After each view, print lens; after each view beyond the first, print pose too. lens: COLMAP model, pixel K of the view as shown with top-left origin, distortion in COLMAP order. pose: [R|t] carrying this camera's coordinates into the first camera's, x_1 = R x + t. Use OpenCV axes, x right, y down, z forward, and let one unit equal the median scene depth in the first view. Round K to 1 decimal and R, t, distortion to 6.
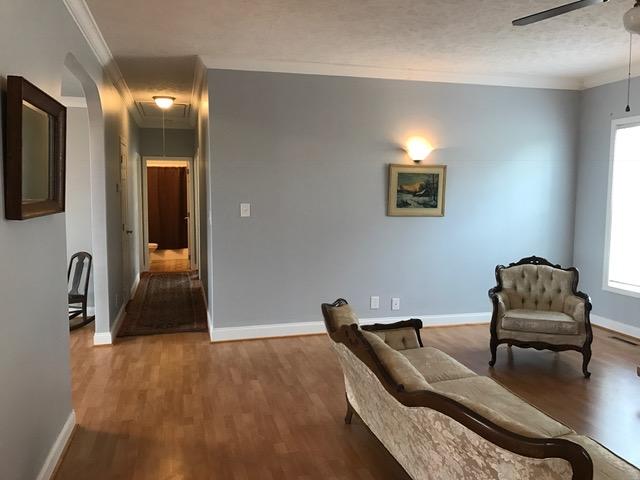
lens RADIAL K [[523.5, 0, 317.1], [0, 523.5, 238.7], [0, 0, 1]] dist [0.044615, -0.061956]
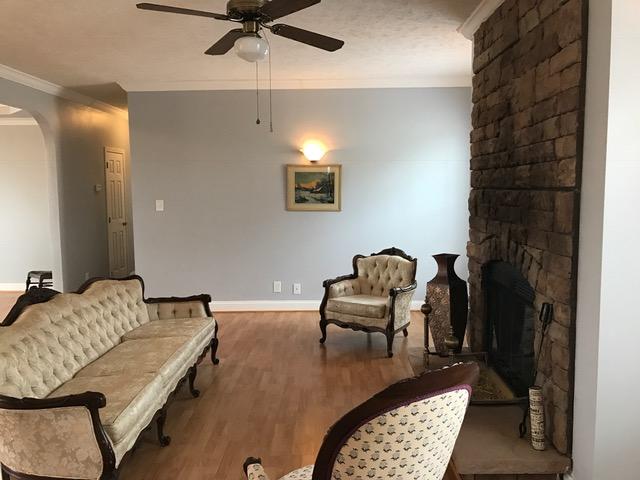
lens RADIAL K [[523.5, 0, 323.8], [0, 523.5, 236.5], [0, 0, 1]] dist [0.044615, -0.061956]
pose [[0.964130, 0.011509, -0.265183, 0.558462], [-0.010887, 0.999933, 0.003816, 0.007799], [0.265209, -0.000792, 0.964191, -0.074058]]
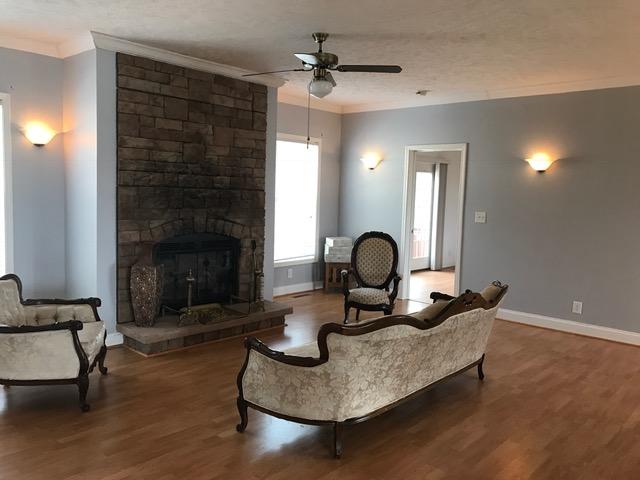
lens RADIAL K [[523.5, 0, 320.7], [0, 523.5, 236.8], [0, 0, 1]] dist [0.044615, -0.061956]
pose [[-0.535674, -0.101767, 0.838270, -0.421280], [0.034015, 0.989305, 0.141840, -0.095178], [-0.843739, 0.104494, -0.526483, 0.967491]]
